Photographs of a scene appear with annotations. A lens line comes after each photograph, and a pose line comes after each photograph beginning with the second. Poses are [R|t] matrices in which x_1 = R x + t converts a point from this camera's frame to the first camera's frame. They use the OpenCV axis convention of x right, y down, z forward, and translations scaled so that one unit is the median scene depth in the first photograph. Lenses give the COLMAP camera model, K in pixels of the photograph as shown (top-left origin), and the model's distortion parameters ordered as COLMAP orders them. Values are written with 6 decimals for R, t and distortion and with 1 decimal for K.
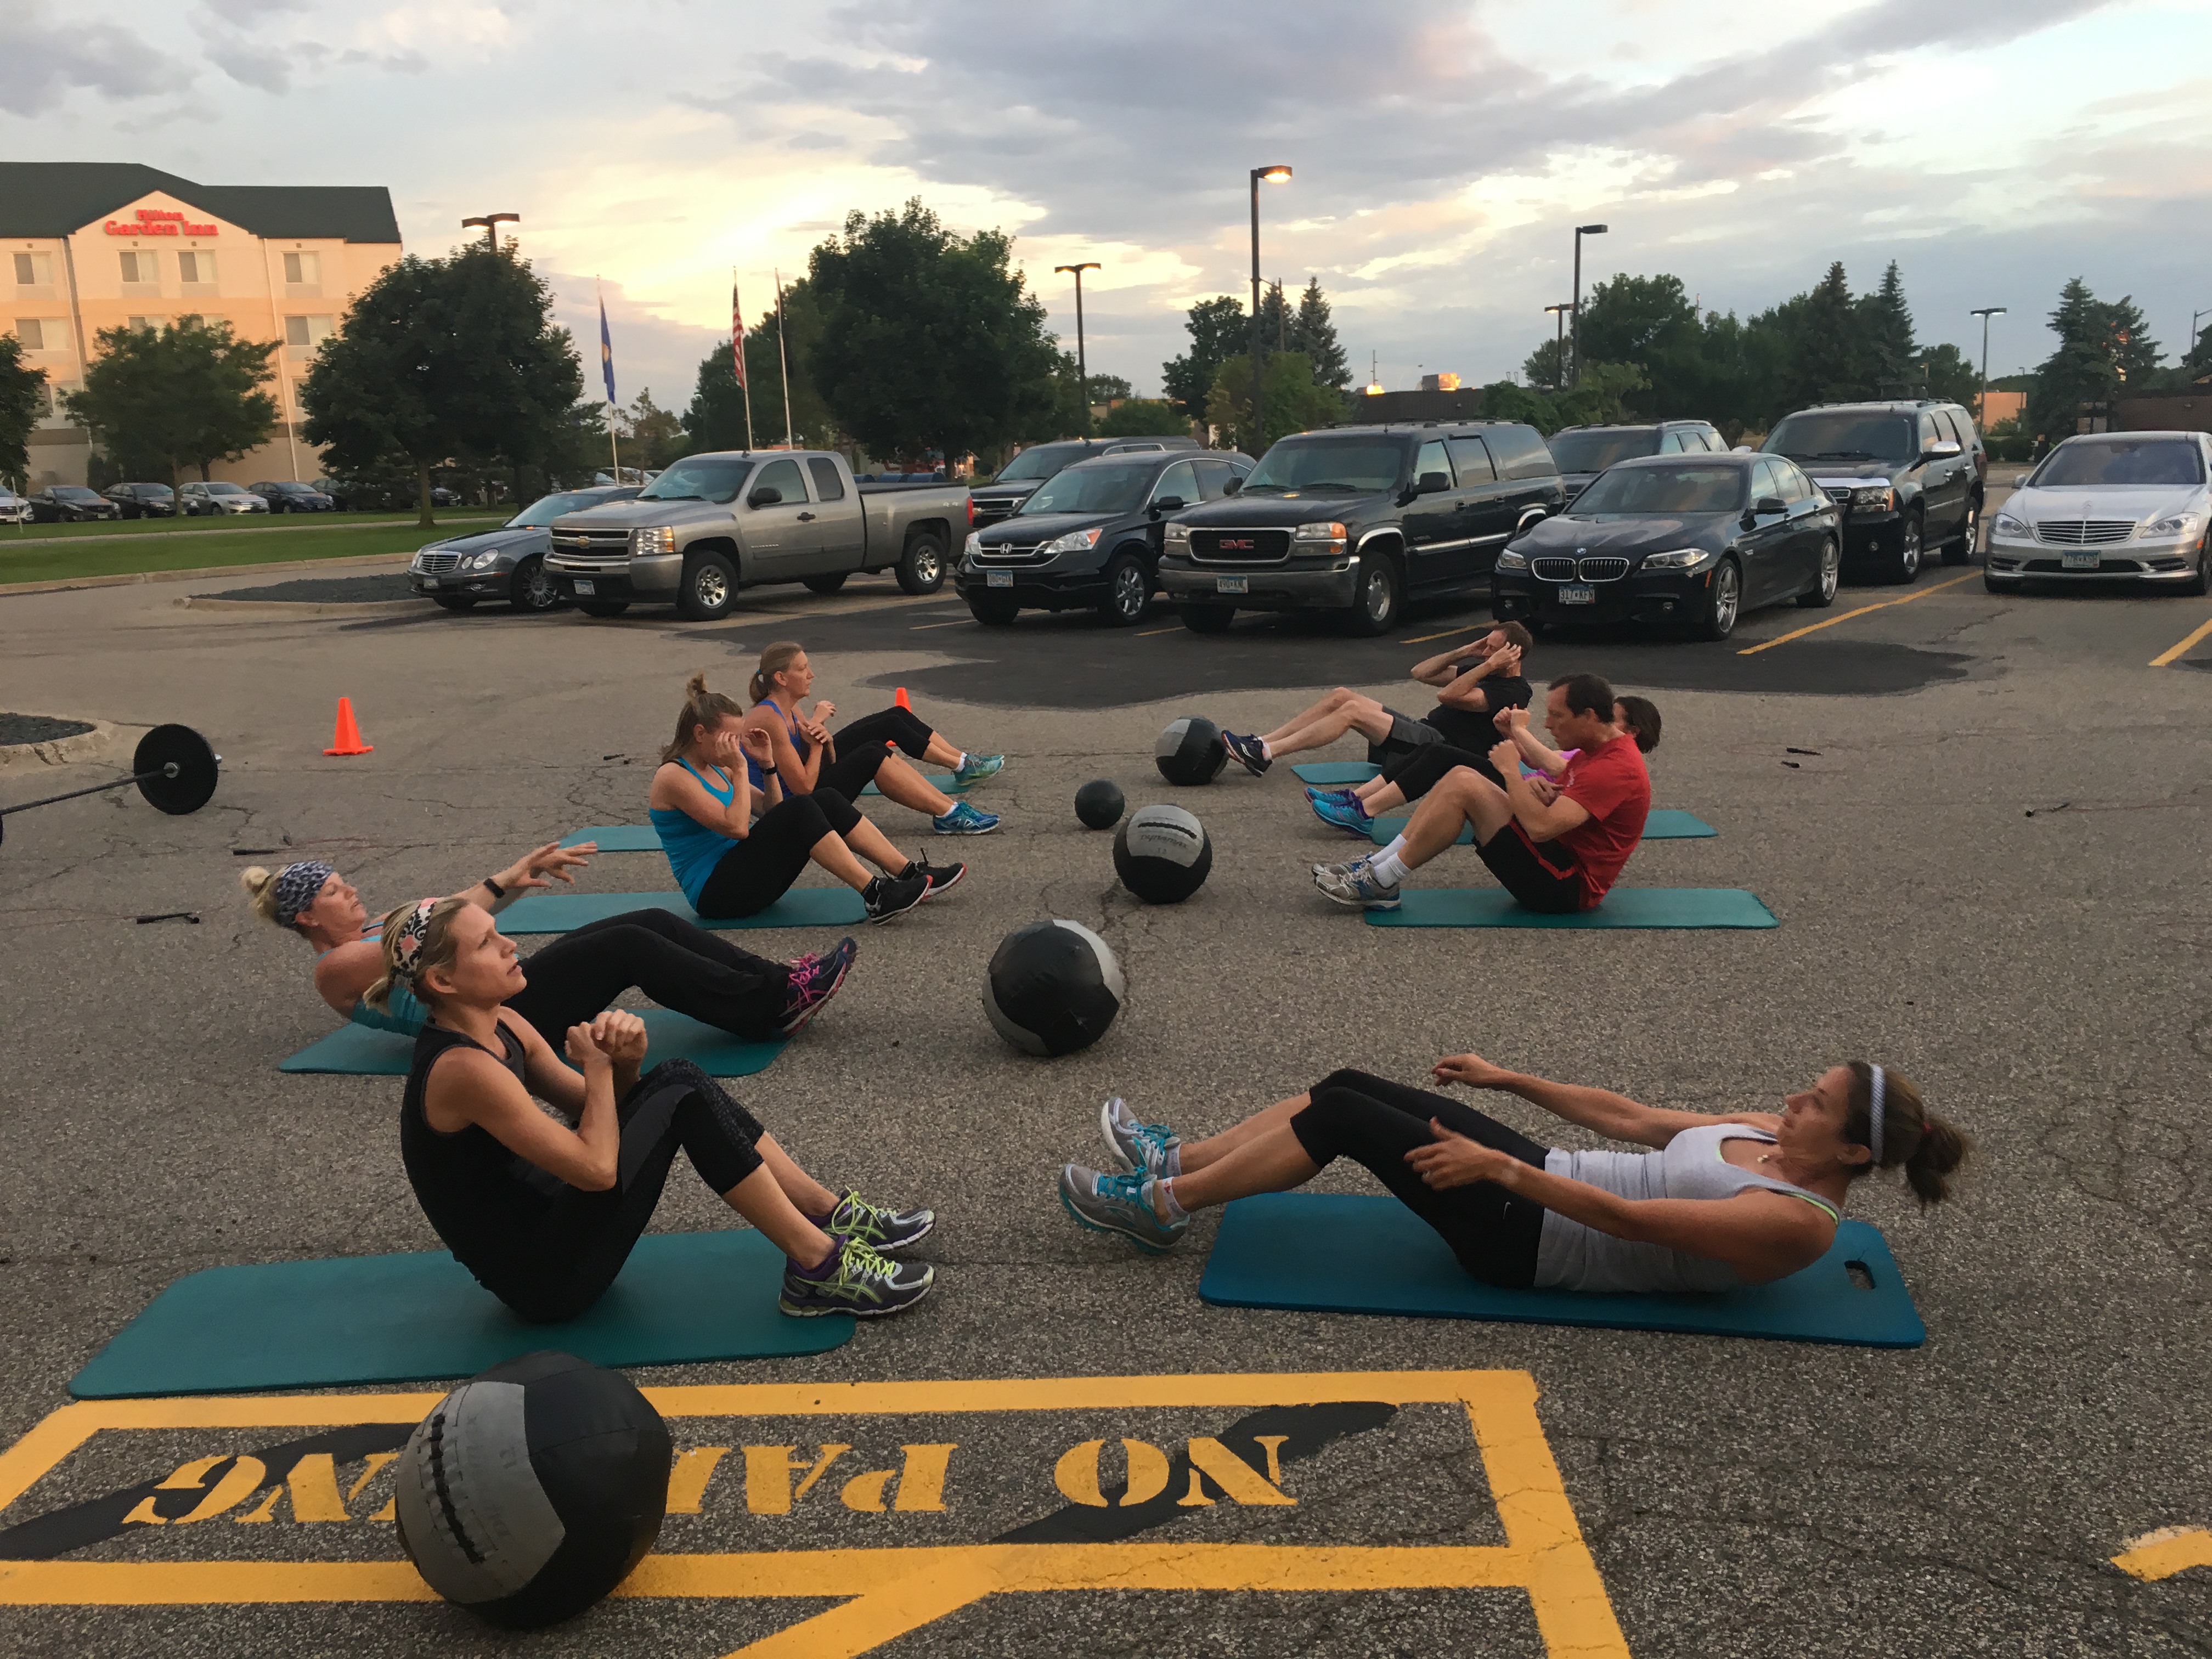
lens RADIAL K [[1885.3, 0, 1100.0], [0, 1885.3, 830.3], [0, 0, 1]] dist [0.063456, -0.064576]
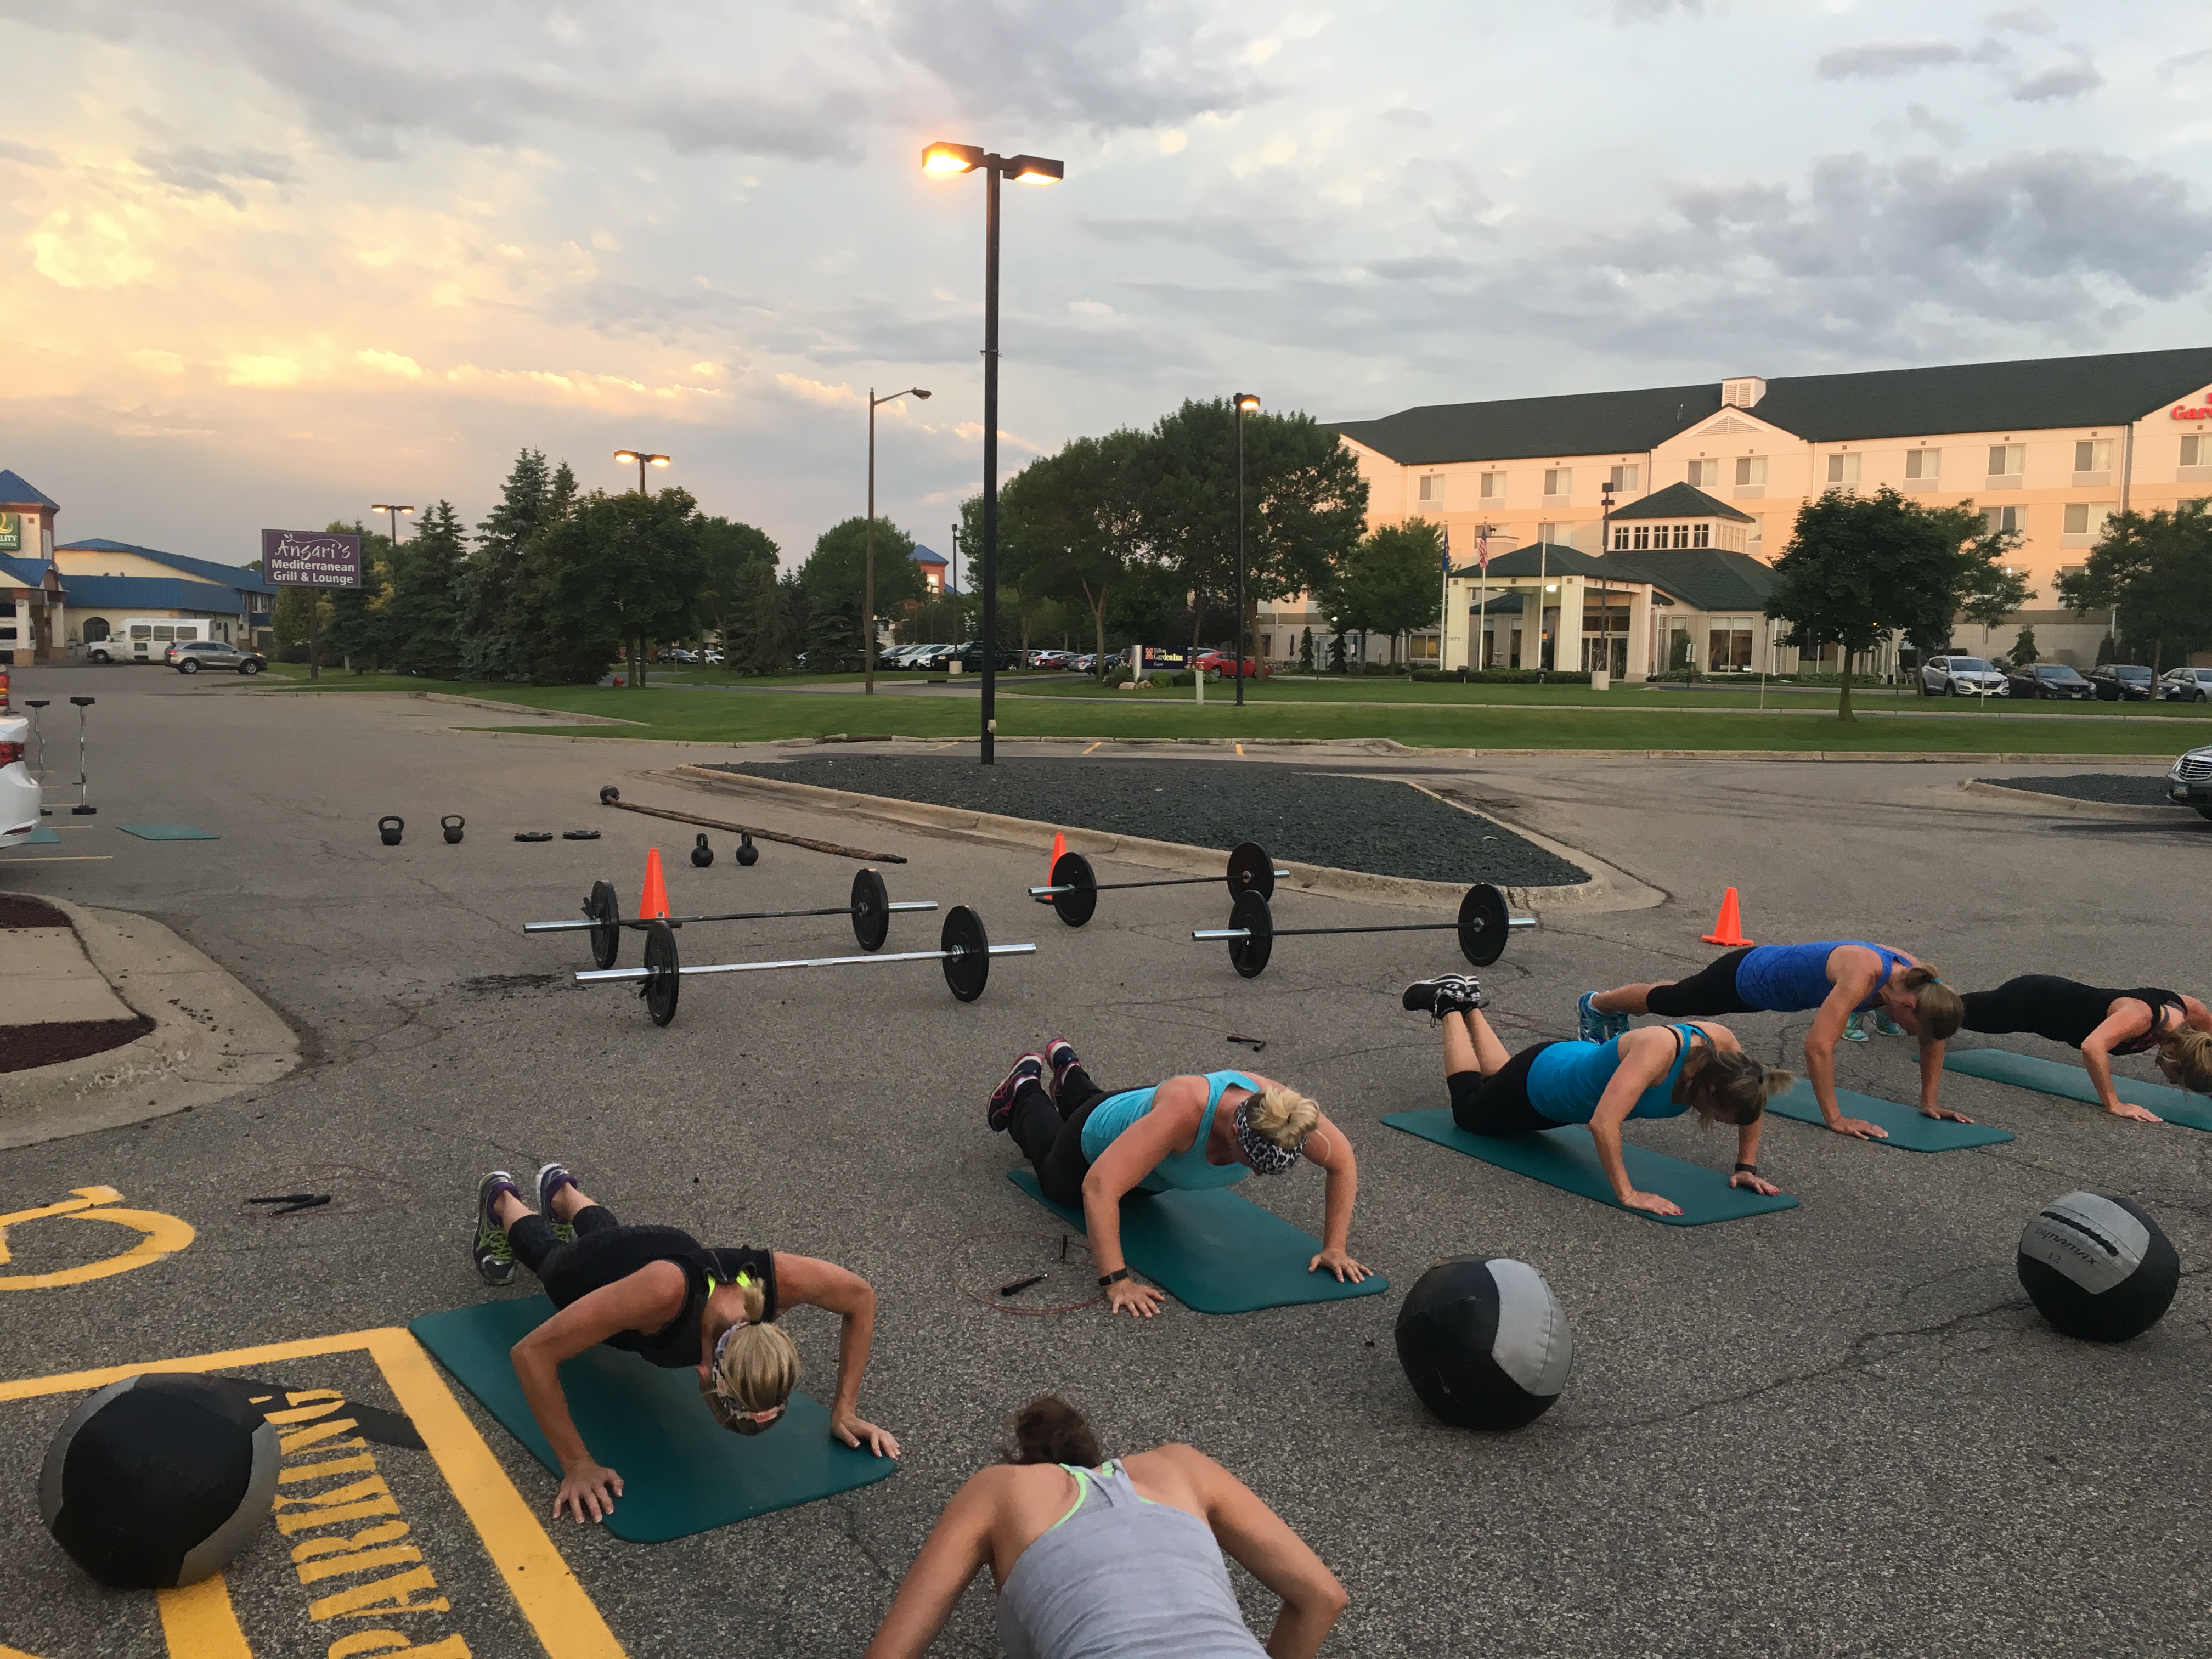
lens RADIAL K [[1885.3, 0, 1101.3], [0, 1885.3, 828.1], [0, 0, 1]] dist [0.063456, -0.064576]
pose [[0.545800, 0.126325, -0.828339, 0.115132], [-0.202040, 0.979243, 0.016213, -0.024158], [0.813193, 0.158509, 0.559993, 0.083802]]
